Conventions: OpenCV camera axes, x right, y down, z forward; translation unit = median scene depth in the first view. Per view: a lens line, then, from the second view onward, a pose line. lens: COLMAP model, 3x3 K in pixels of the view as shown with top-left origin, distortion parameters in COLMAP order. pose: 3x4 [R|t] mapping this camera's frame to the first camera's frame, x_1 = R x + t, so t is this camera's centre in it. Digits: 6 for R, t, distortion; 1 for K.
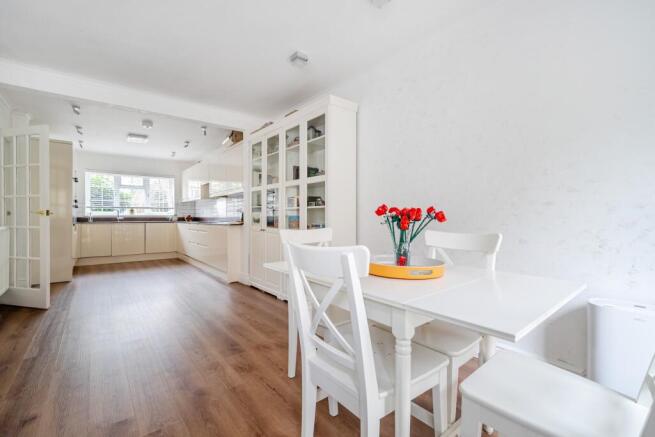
lens RADIAL K [[296.7, 0, 324.6], [0, 296.7, 217.5], [0, 0, 1]] dist [0.002681, 0.000277]
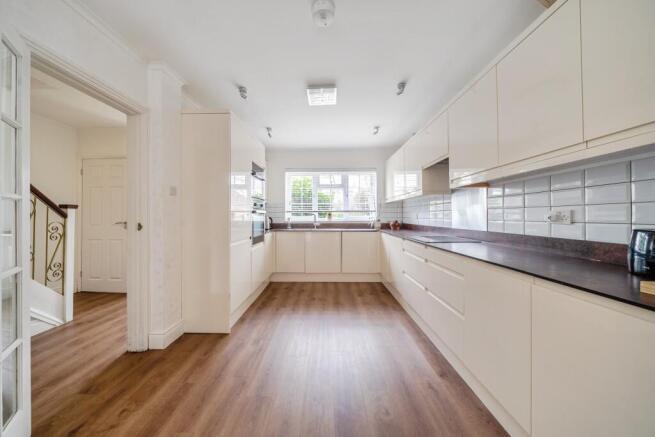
lens RADIAL K [[227.2, 0, 328.4], [0, 227.2, 215.1], [0, 0, 1]] dist [-0.001706, -0.000399]
pose [[0.785272, -0.001282, -0.619149, -0.260848], [-0.000702, 0.999995, -0.002962, -0.020620], [0.619150, 0.002761, 0.785268, 0.500434]]
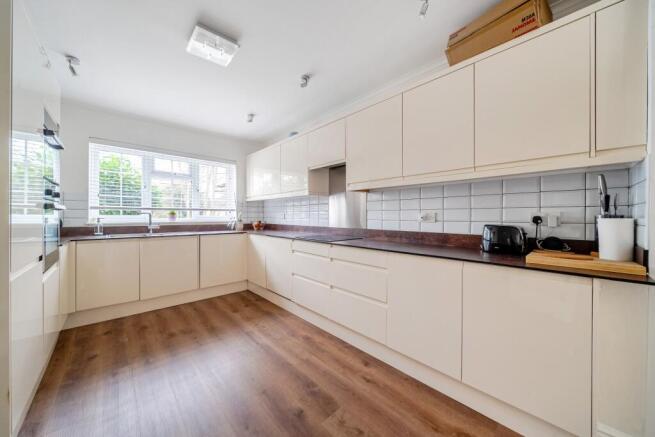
lens RADIAL K [[227.2, 0, 317.4], [0, 227.2, 217.1], [0, 0, 1]] dist [-0.001706, -0.000399]
pose [[0.997197, 0.006470, 0.074541, -0.384845], [-0.006795, 0.999968, 0.004108, -0.020284], [-0.074512, -0.004603, 0.997209, 0.510443]]
